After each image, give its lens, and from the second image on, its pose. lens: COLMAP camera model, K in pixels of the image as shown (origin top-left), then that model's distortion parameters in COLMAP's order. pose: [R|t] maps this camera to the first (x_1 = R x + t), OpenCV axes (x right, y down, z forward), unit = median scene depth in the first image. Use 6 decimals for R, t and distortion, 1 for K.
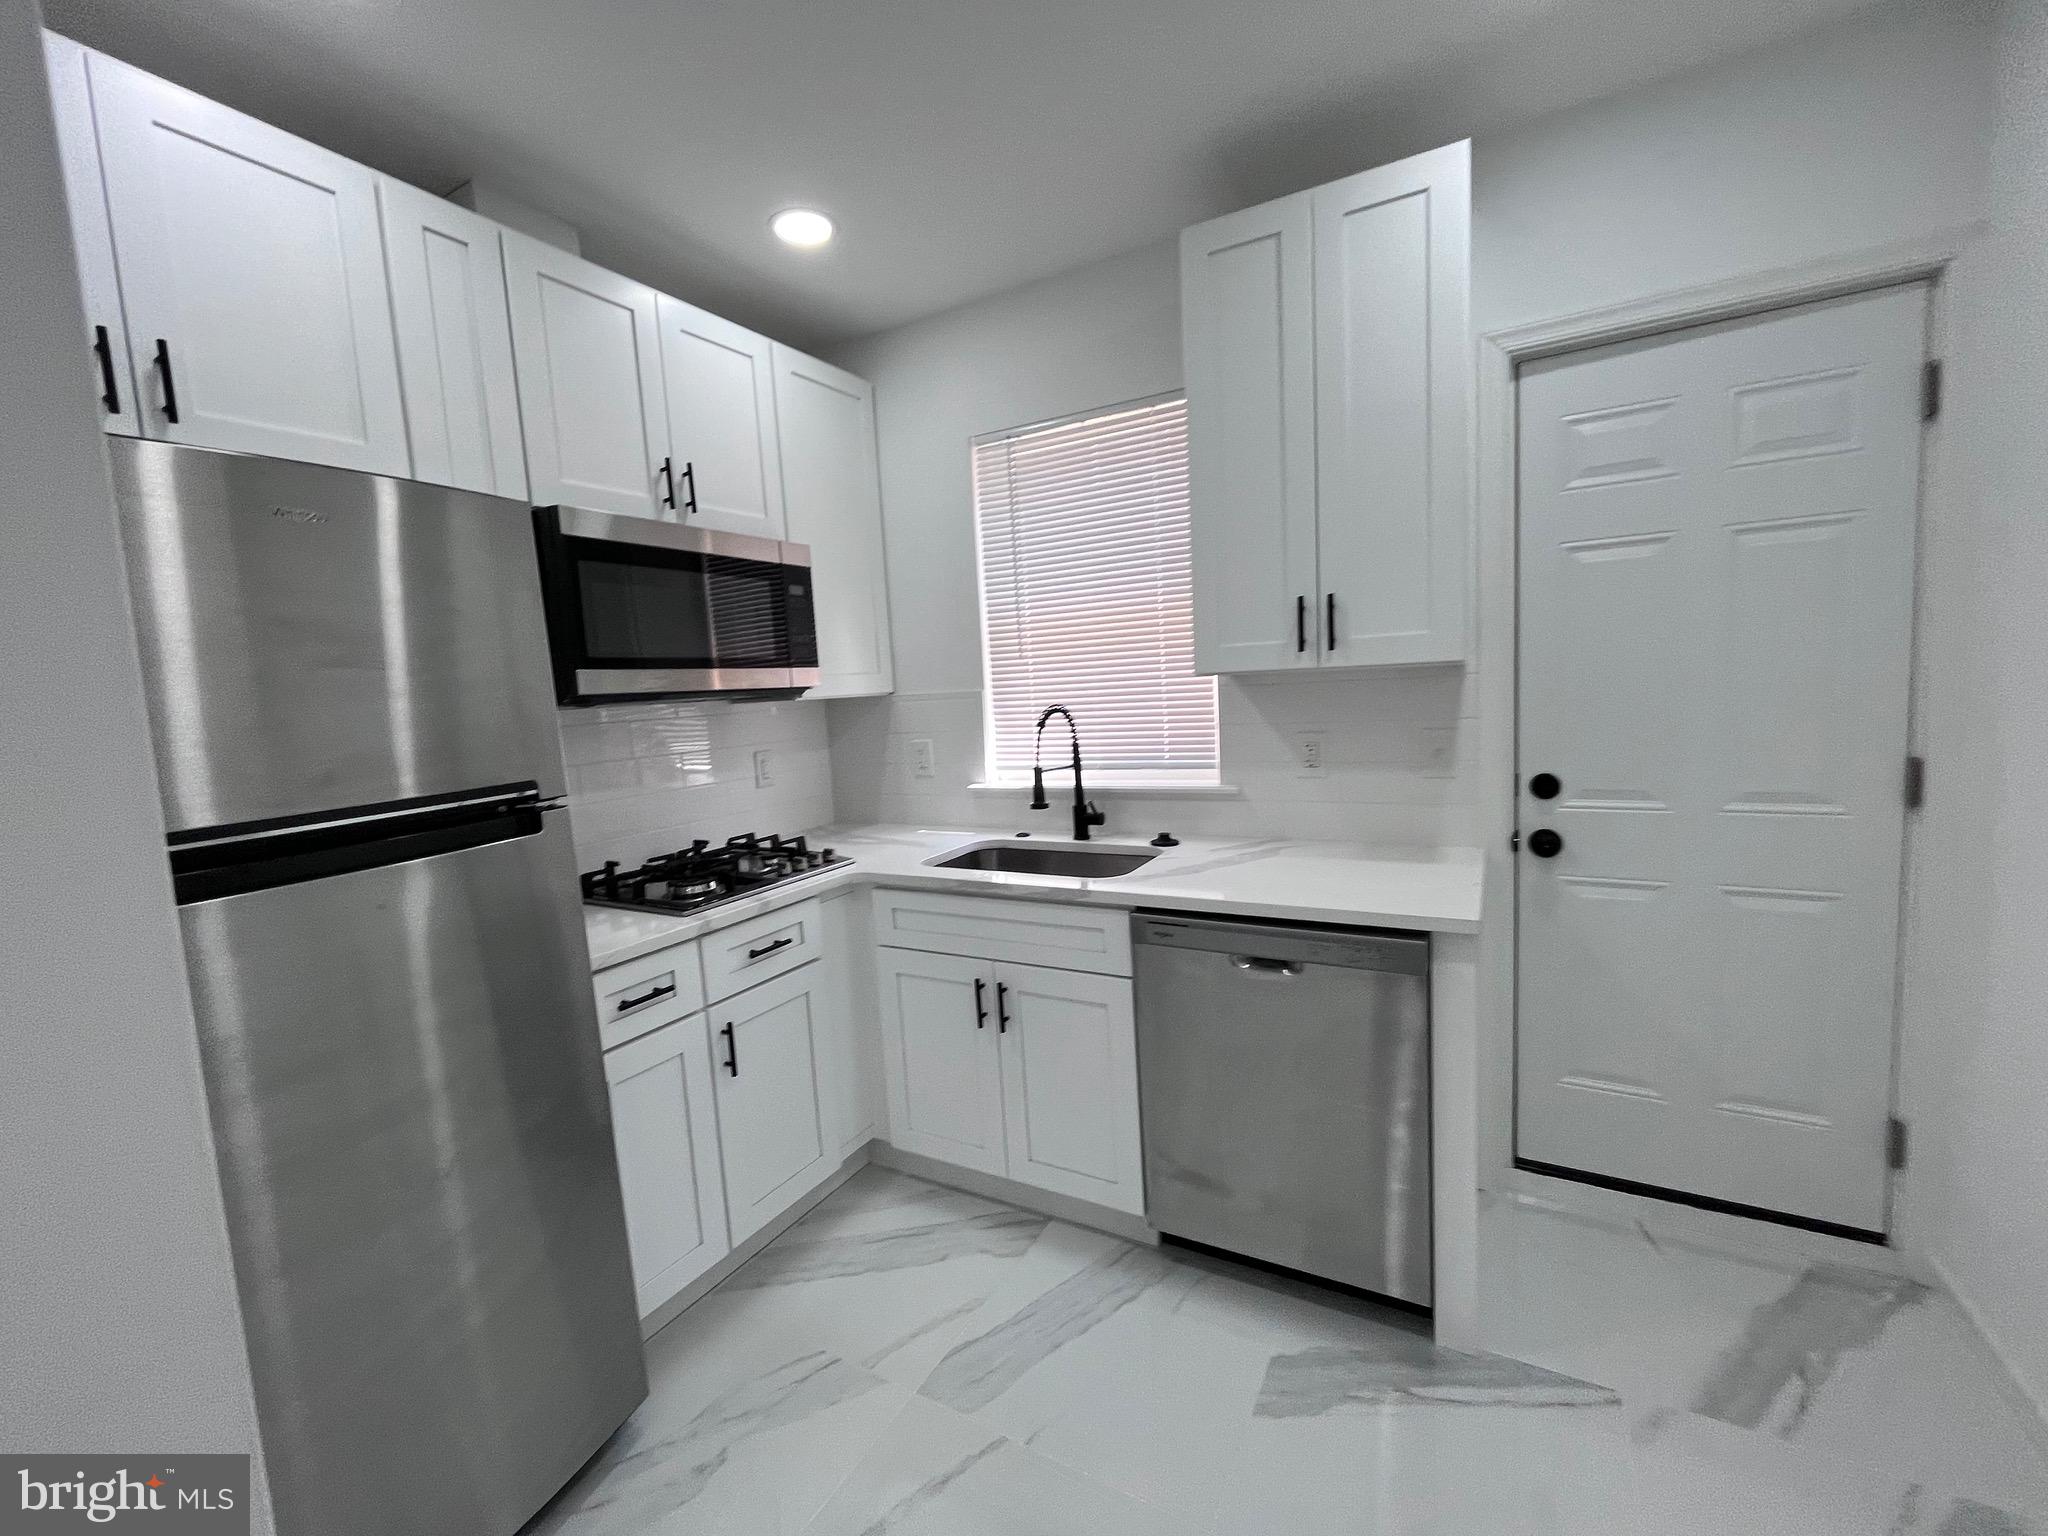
lens RADIAL K [[827.6, 0, 1021.0], [0, 827.6, 763.2], [0, 0, 1]] dist [-0.004879, -0.000233]
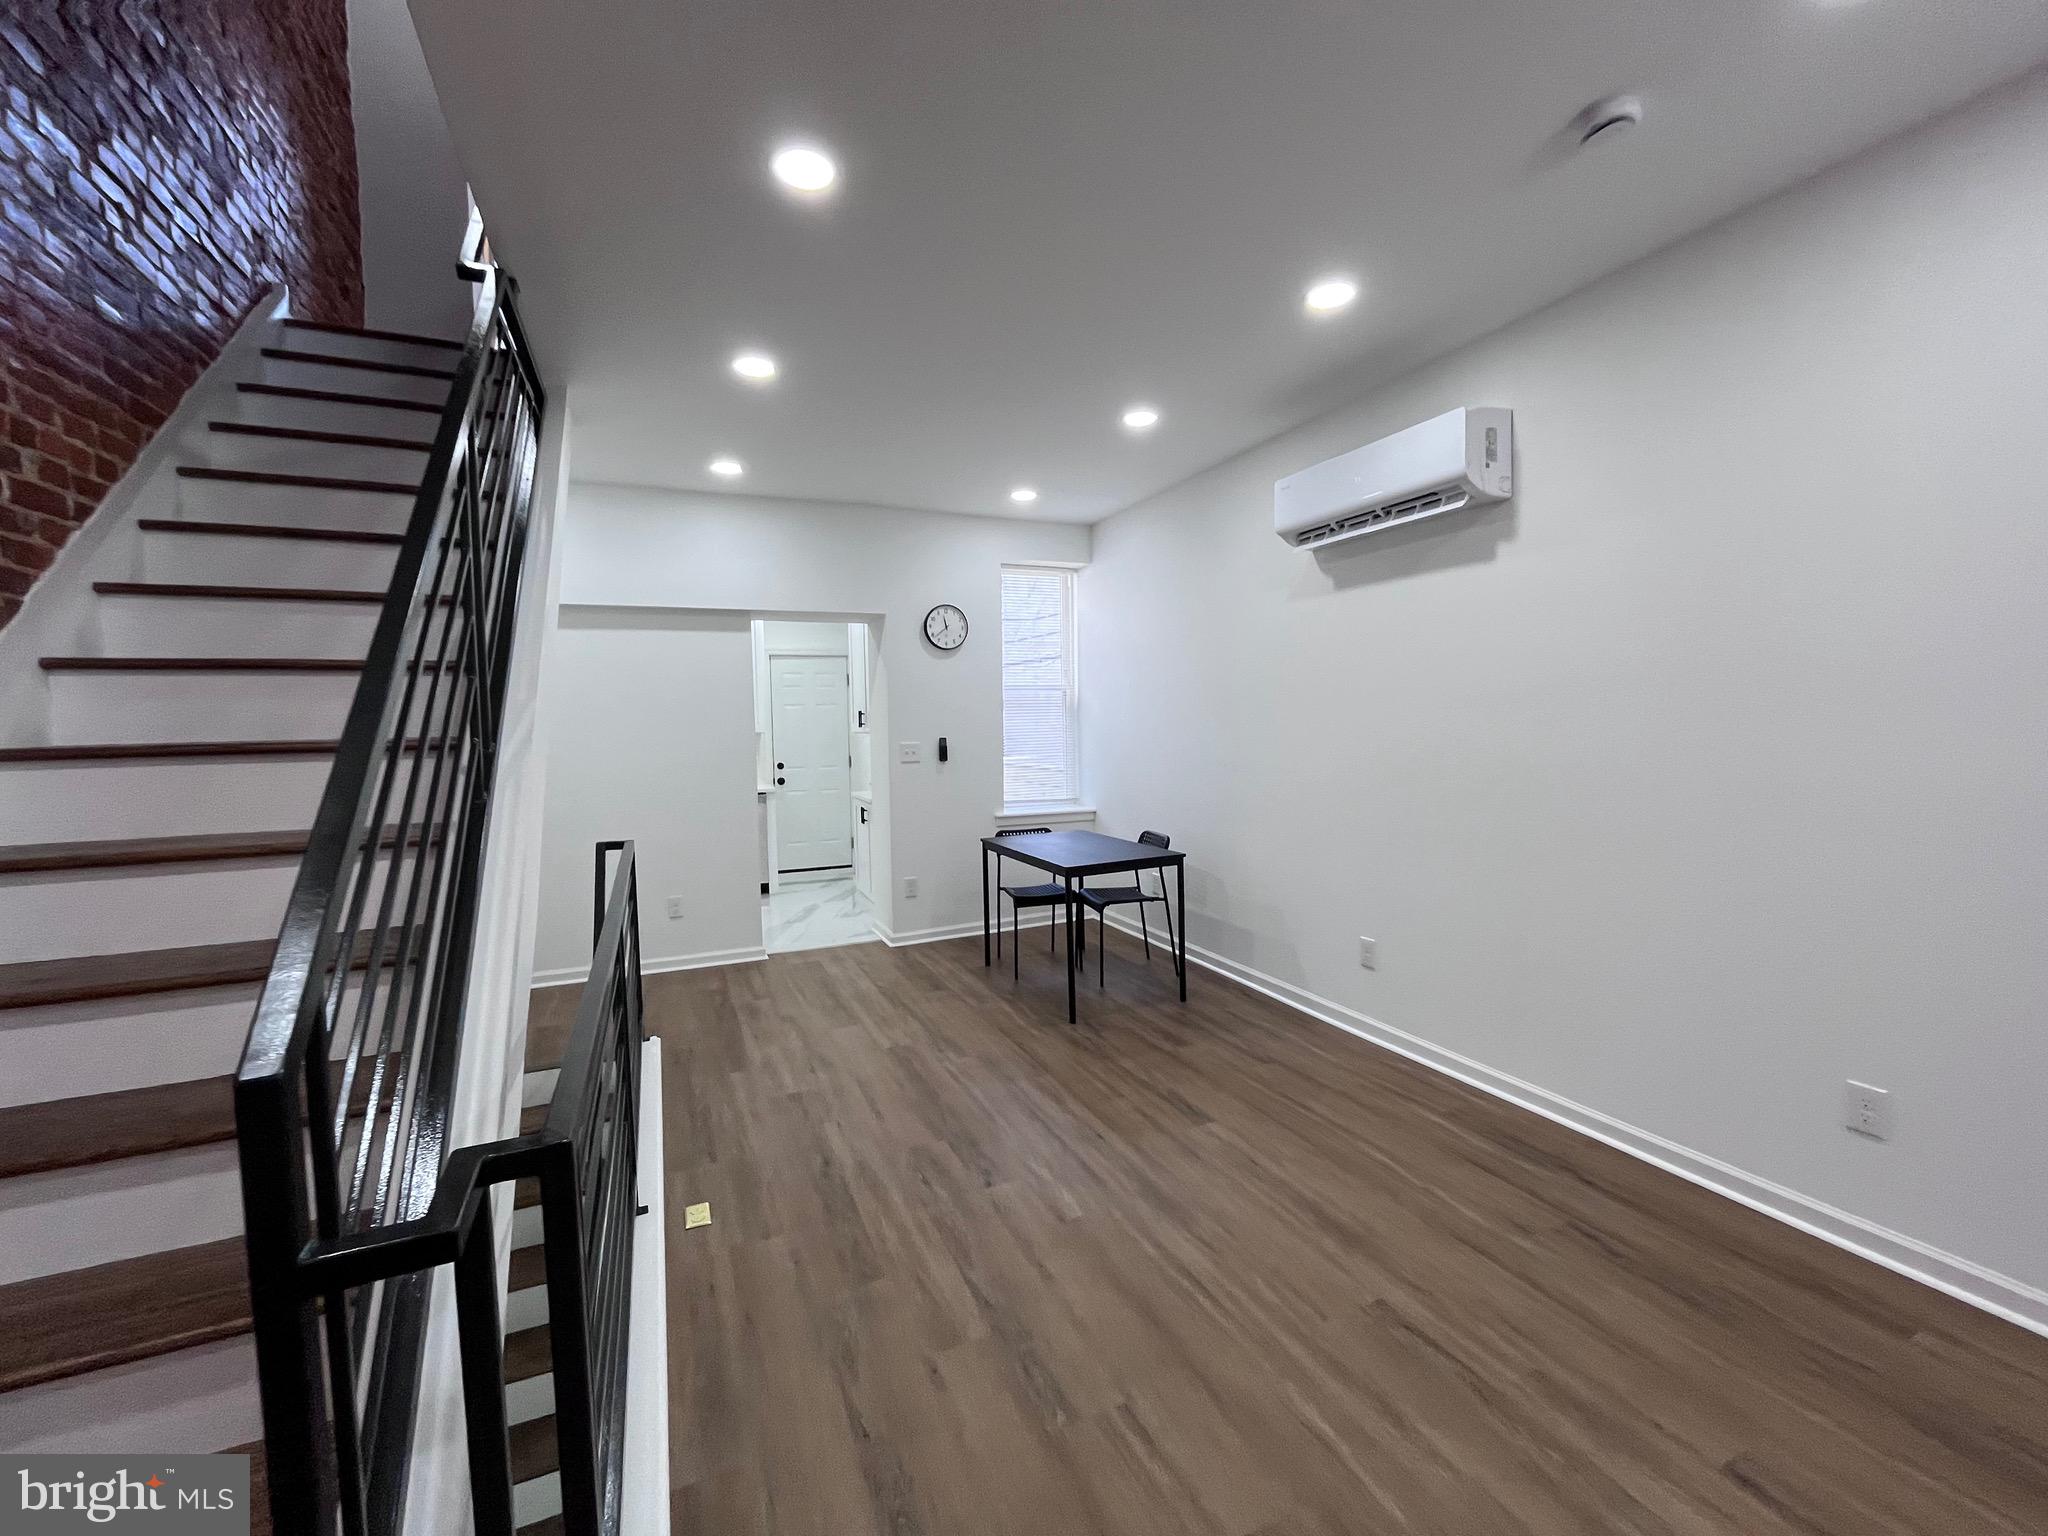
lens RADIAL K [[827.6, 0, 1025.5], [0, 827.6, 769.9], [0, 0, 1]] dist [-0.004879, -0.000233]
pose [[0.591786, -0.001910, 0.806093, -1.776626], [0.058826, 0.997433, -0.040824, 0.270377], [-0.803945, 0.071578, 0.590380, -2.160861]]
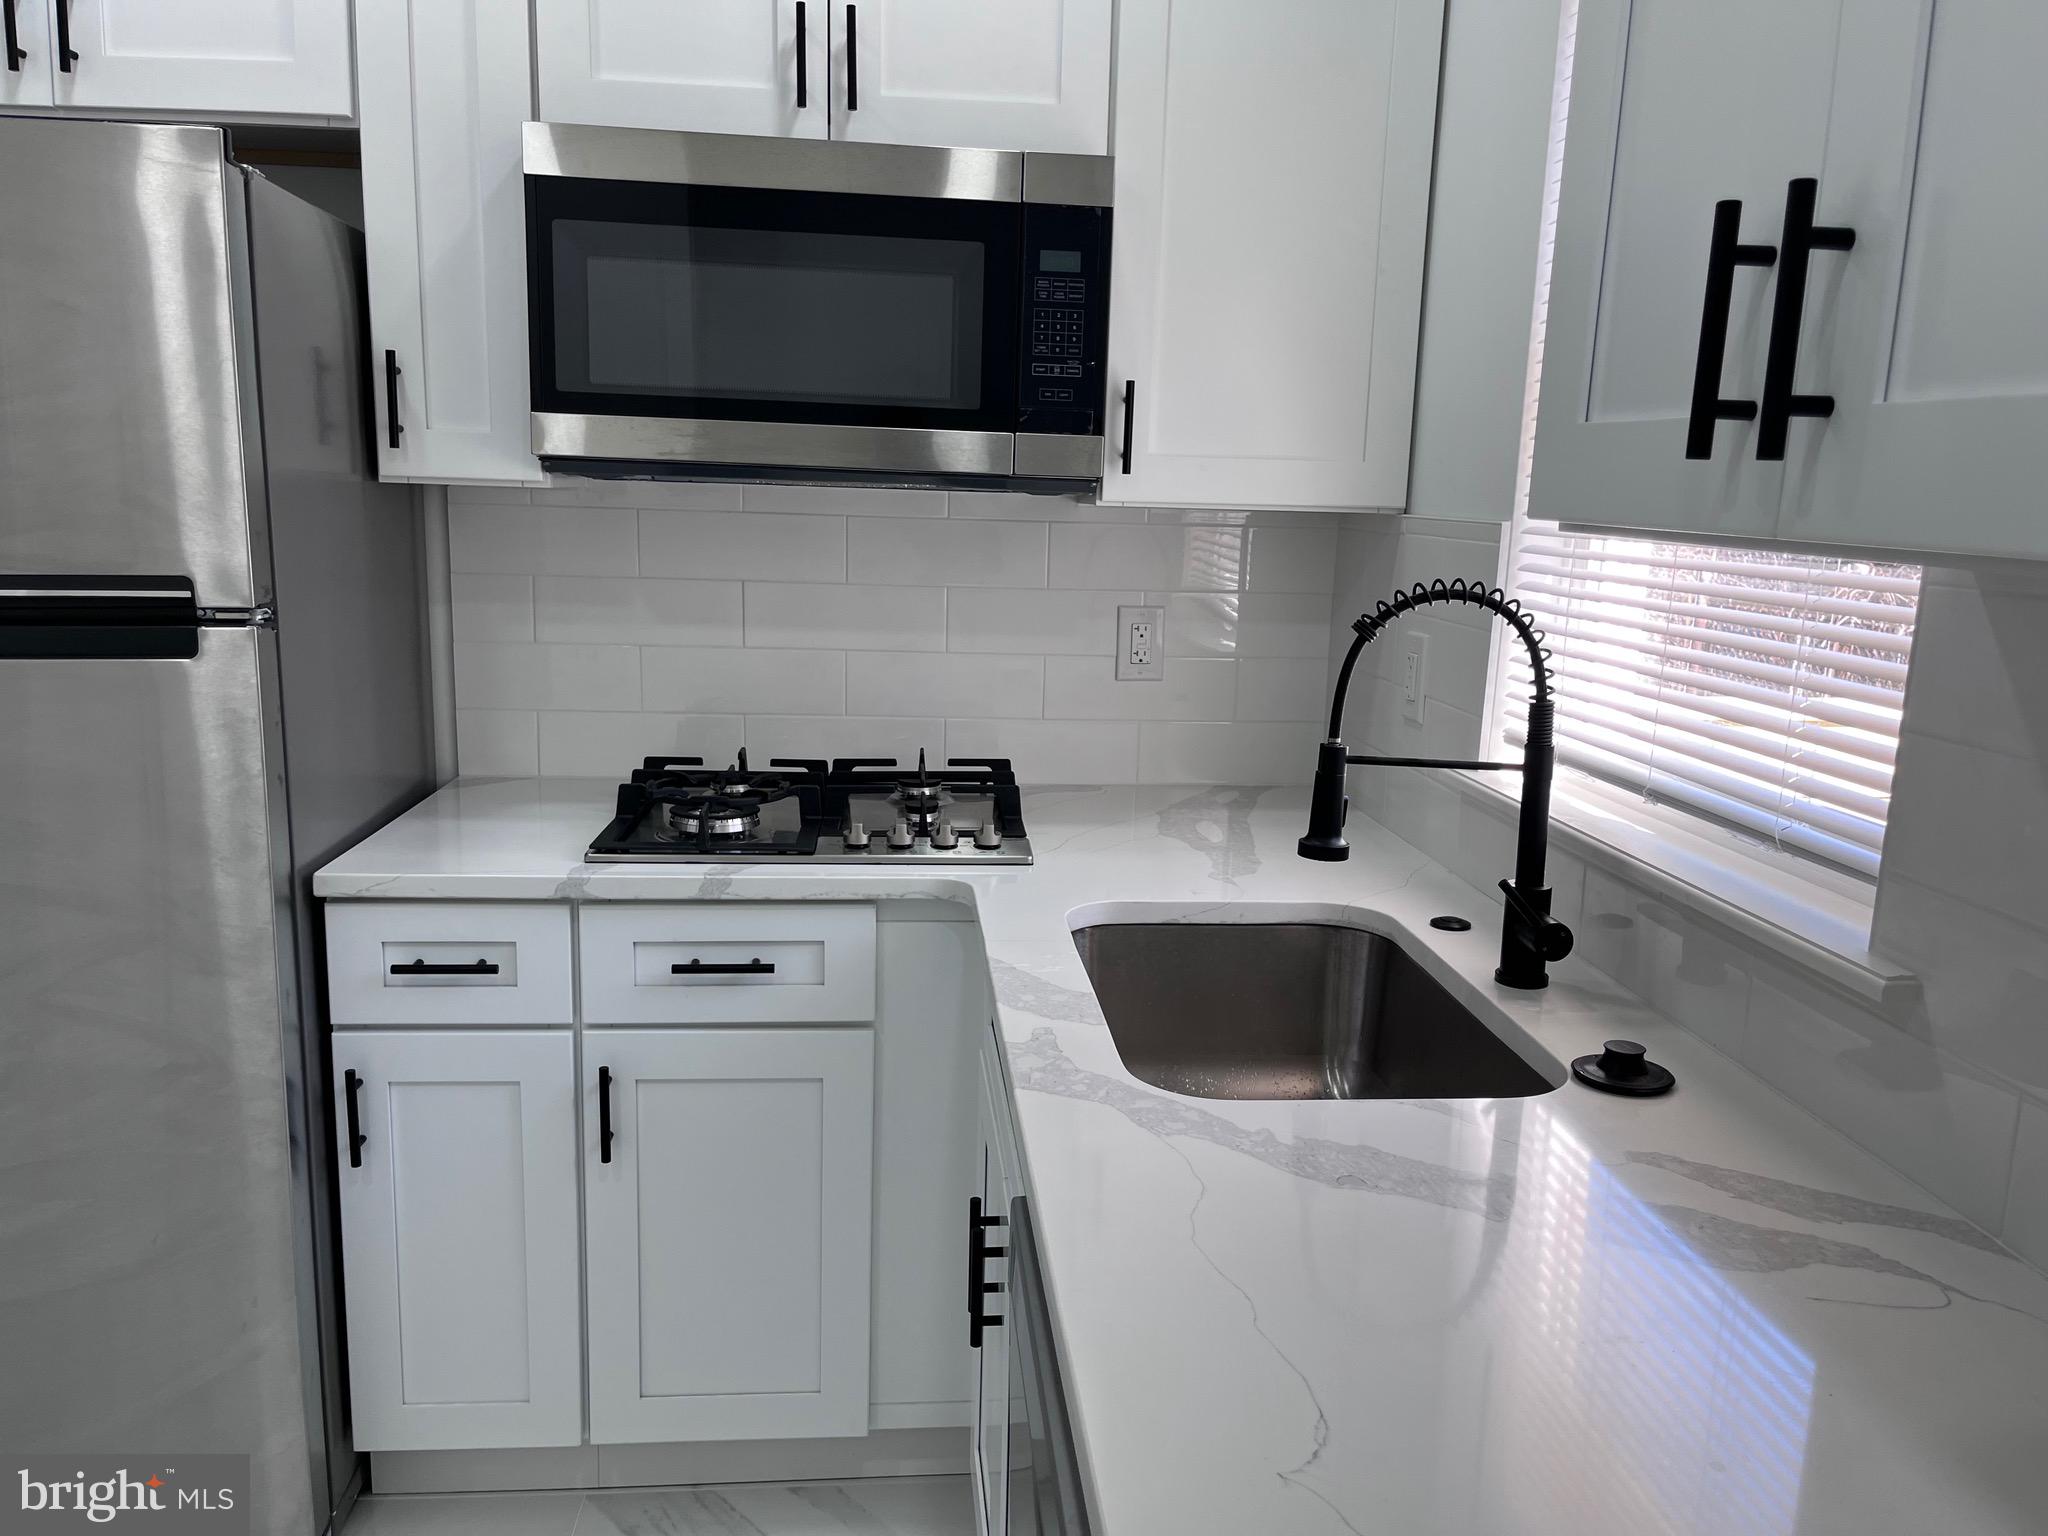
lens RADIAL K [[1540.4, 0, 1041.8], [0, 1540.4, 775.3], [0, 0, 1]] dist [0.067140, -0.090210]
pose [[0.571198, 0.223073, -0.789919, 0.544111], [-0.141237, 0.974719, 0.173130, -0.091420], [0.808570, 0.012675, 0.588264, 0.567329]]
